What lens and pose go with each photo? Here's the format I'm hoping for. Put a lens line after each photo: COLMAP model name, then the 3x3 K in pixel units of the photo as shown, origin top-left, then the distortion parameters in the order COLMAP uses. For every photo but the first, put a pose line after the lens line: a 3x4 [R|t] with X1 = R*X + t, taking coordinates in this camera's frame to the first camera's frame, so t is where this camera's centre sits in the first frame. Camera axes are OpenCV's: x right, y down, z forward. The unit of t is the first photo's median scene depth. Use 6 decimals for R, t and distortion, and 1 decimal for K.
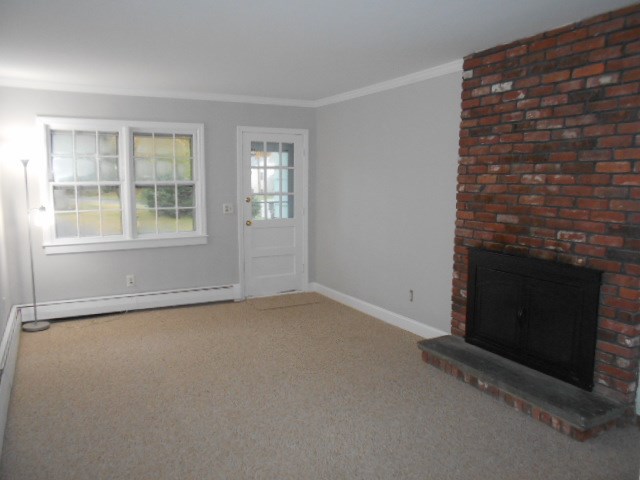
lens RADIAL K [[498.8, 0, 323.7], [0, 498.8, 242.4], [0, 0, 1]] dist [-0.023088, 0.026900]
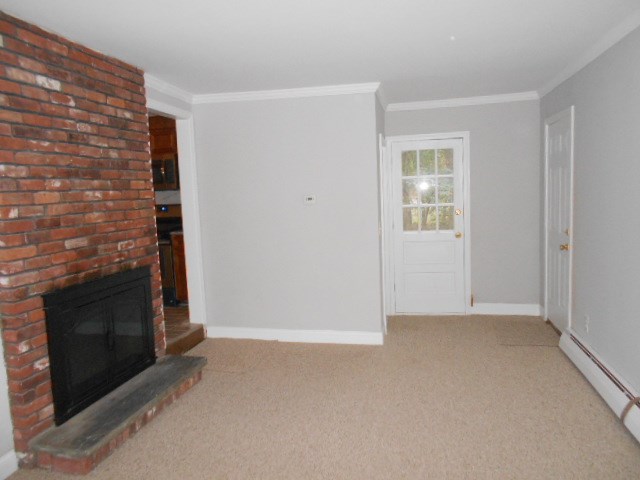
lens RADIAL K [[498.8, 0, 324.1], [0, 498.8, 238.9], [0, 0, 1]] dist [-0.023088, 0.026900]
pose [[-0.768761, -0.029956, 0.638834, -0.519689], [0.125745, 0.972324, 0.196912, -0.175183], [-0.627053, 0.231709, -0.743718, 1.421039]]
